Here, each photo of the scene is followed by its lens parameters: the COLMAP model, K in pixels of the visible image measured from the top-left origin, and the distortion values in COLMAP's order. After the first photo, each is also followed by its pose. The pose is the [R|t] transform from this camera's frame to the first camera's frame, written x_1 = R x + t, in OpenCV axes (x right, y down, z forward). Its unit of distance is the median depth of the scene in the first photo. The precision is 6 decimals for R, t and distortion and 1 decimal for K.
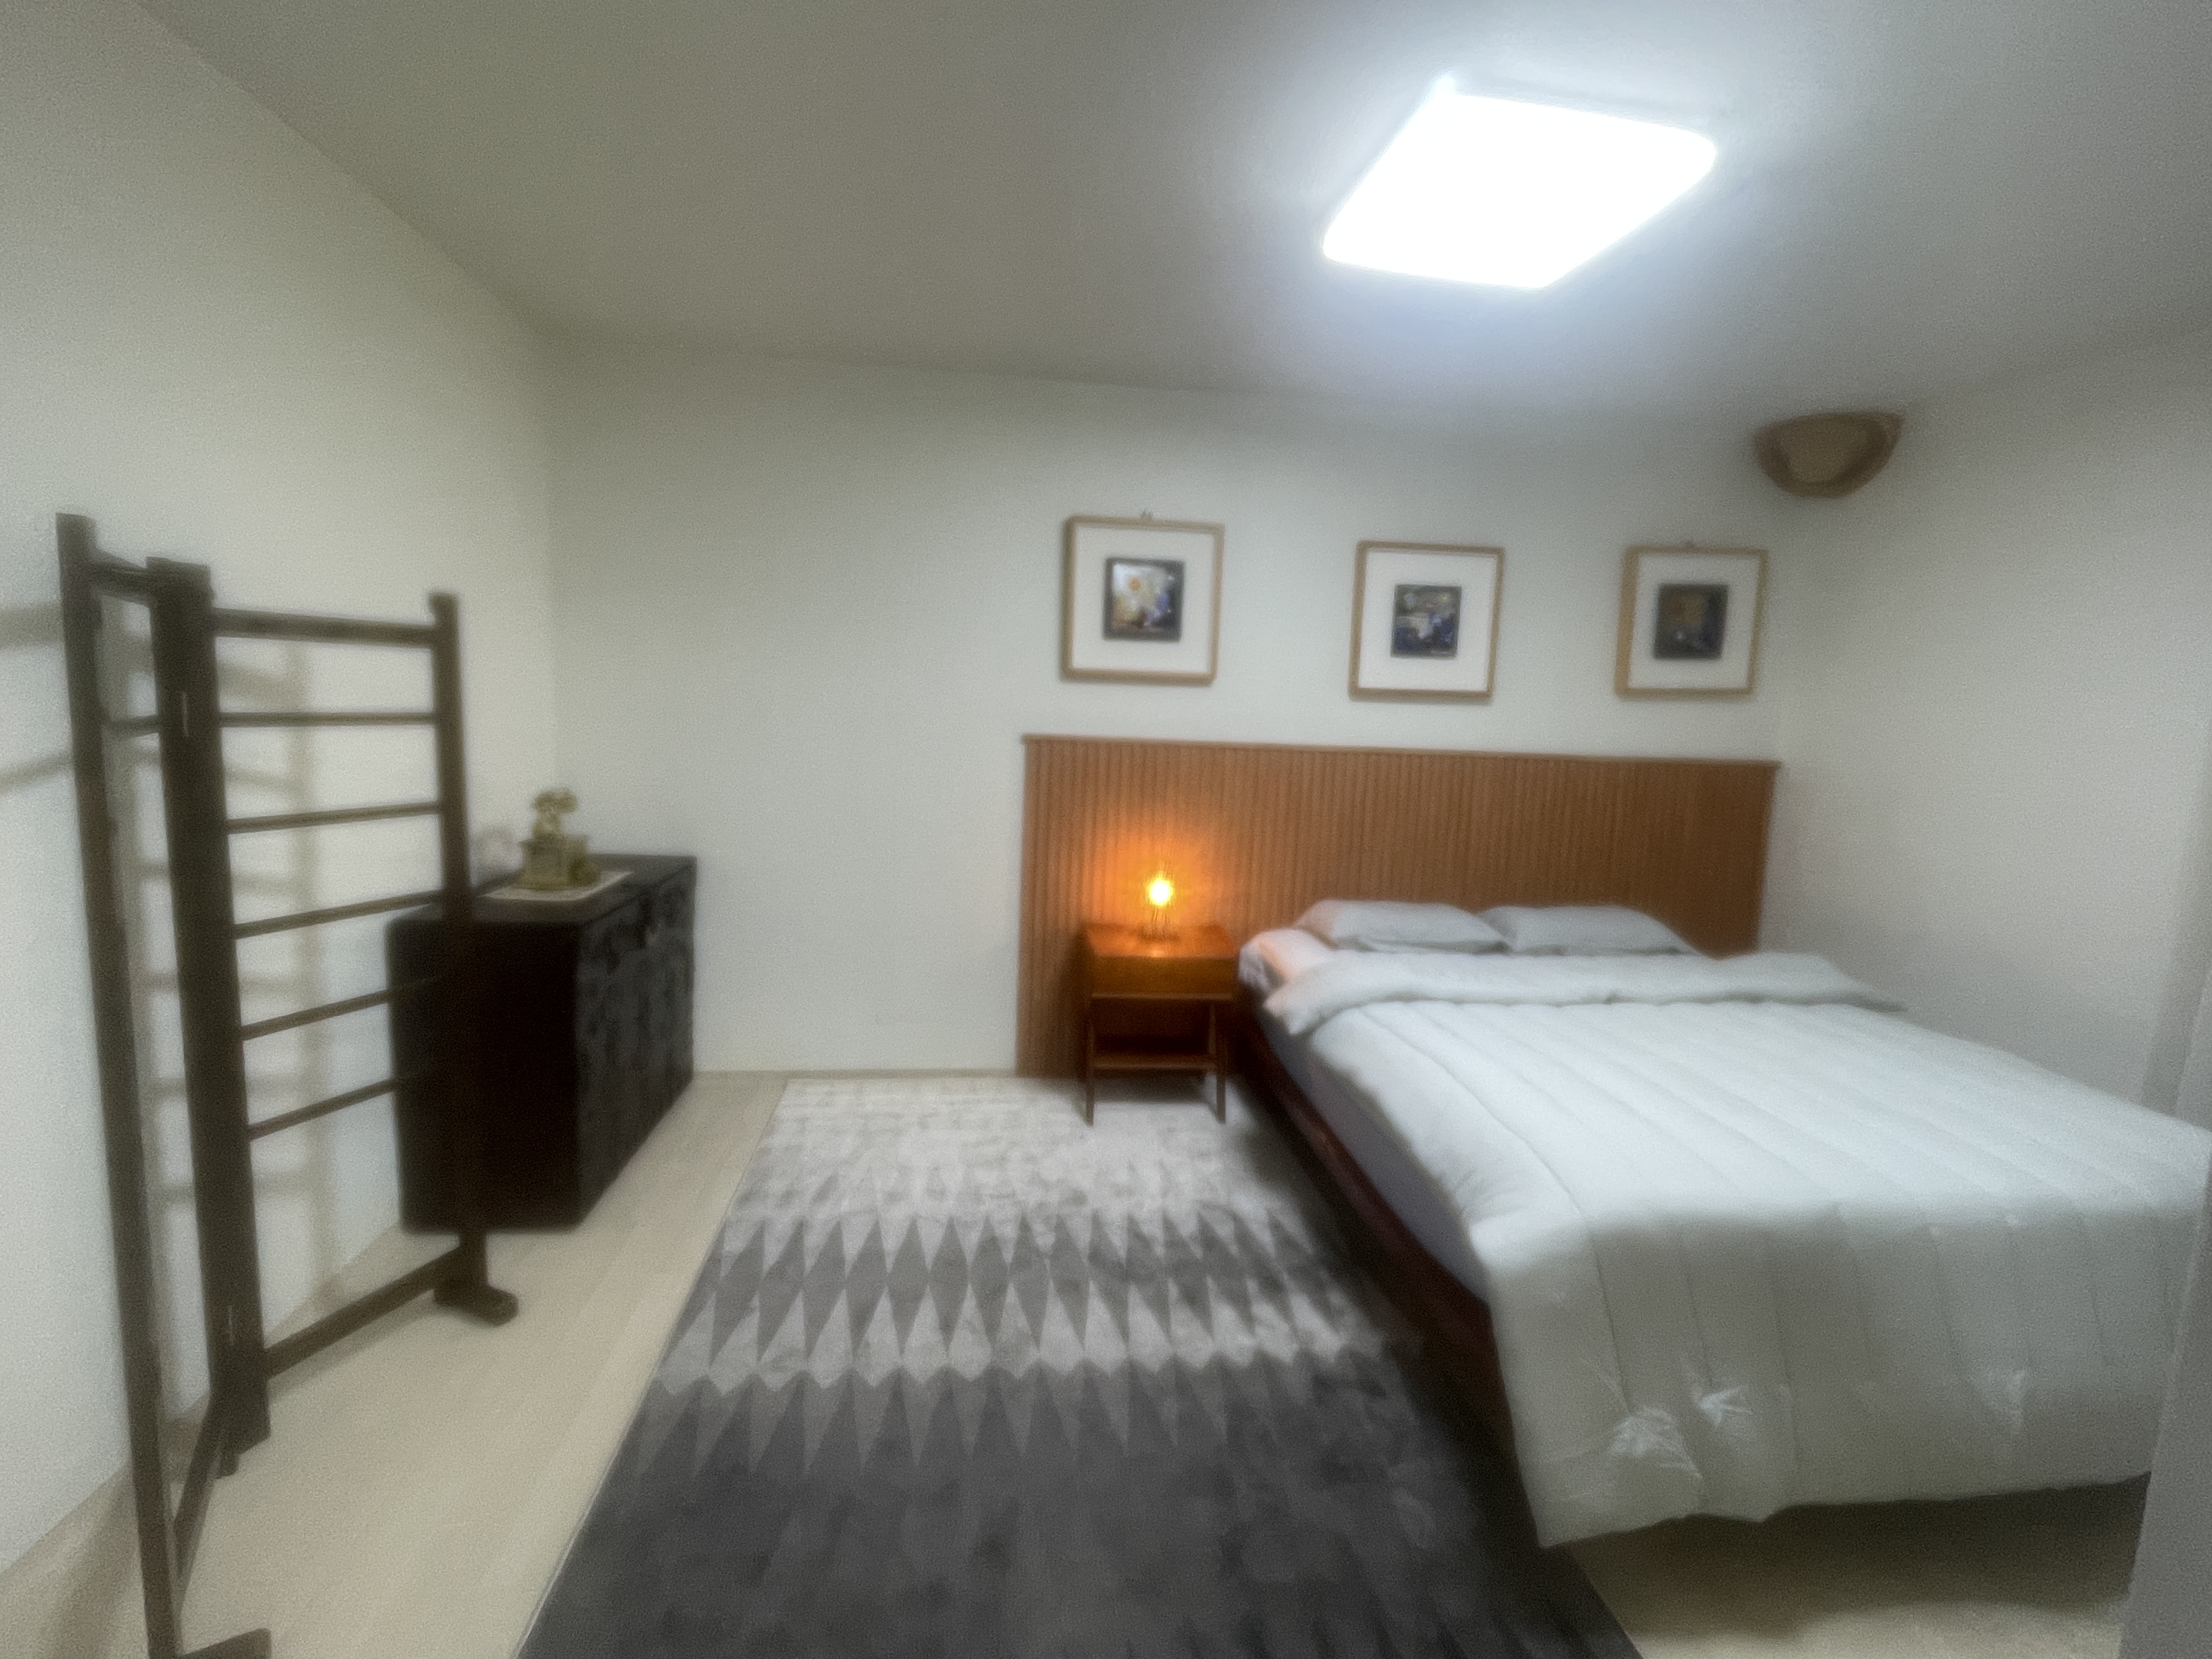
lens RADIAL K [[1012.6, 0, 1106.0], [0, 1012.6, 829.5], [0, 0, 1]] dist [-0.003344, -0.000178]
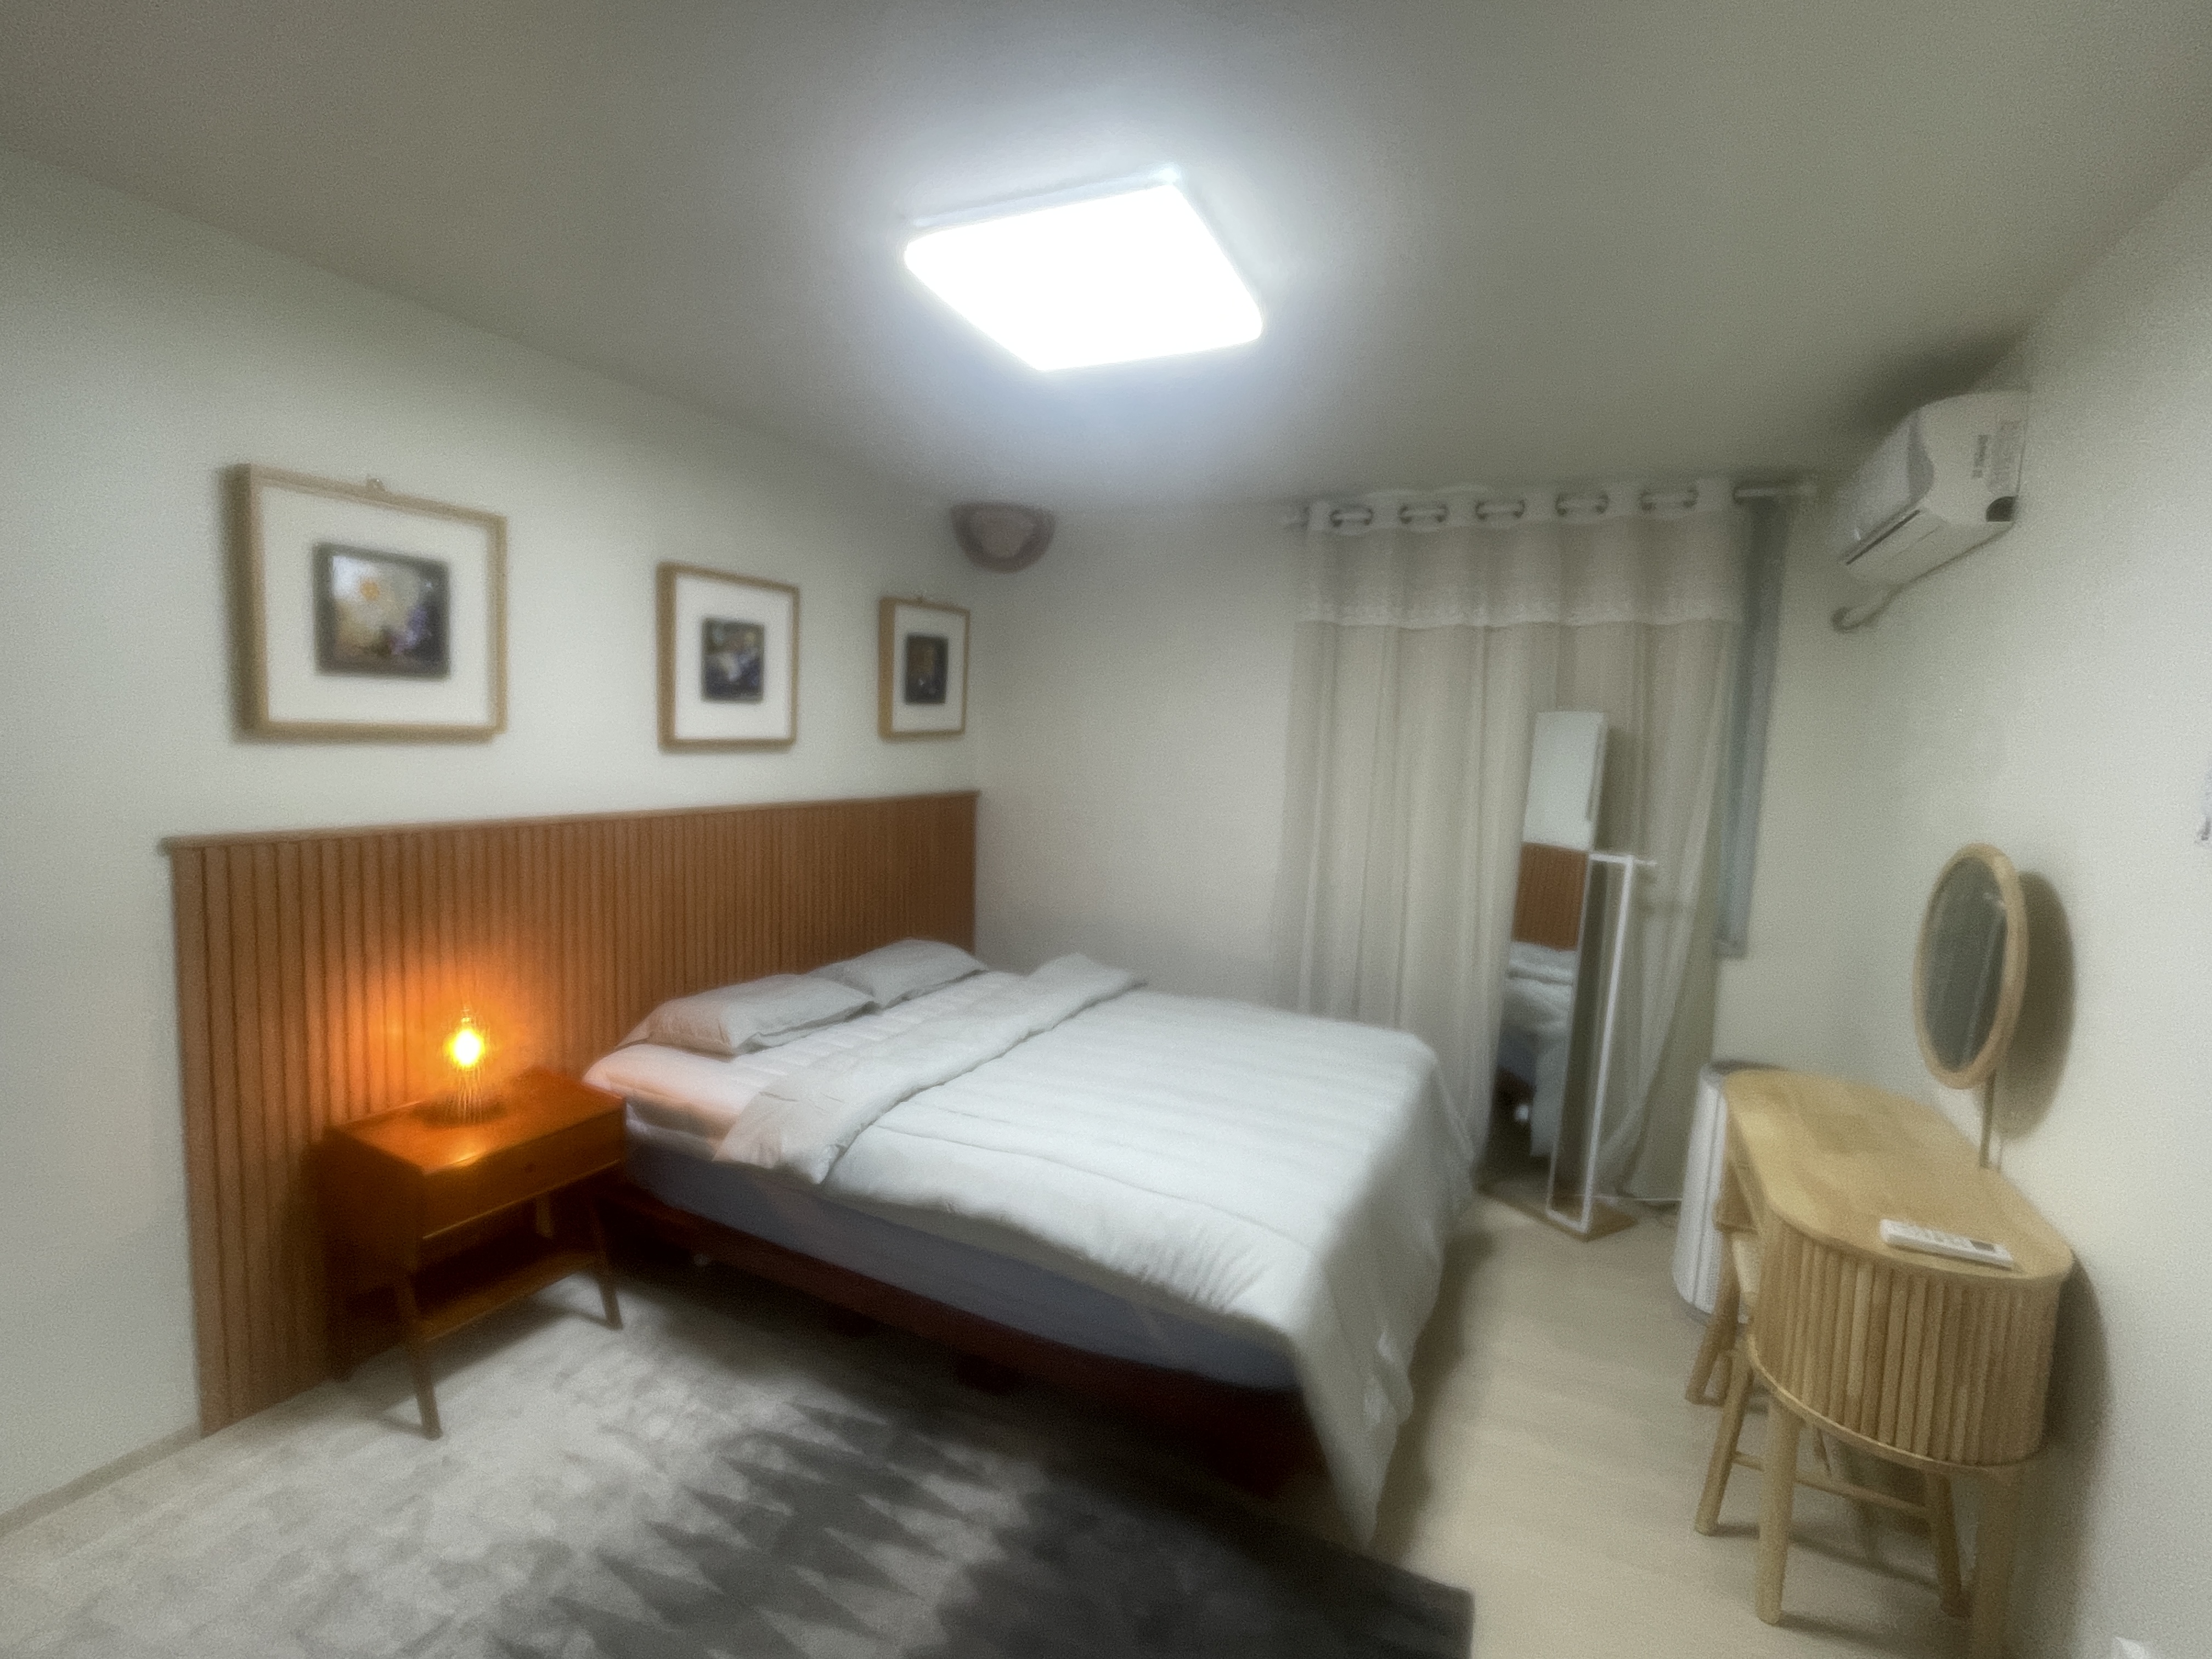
lens RADIAL K [[1012.6, 0, 1106.0], [0, 1012.6, 829.5], [0, 0, 1]] dist [-0.003344, -0.000178]
pose [[0.537920, -0.098628, 0.837206, -0.271325], [0.090951, 0.994125, 0.058676, -0.085572], [-0.838075, 0.044582, 0.543731, 0.264260]]
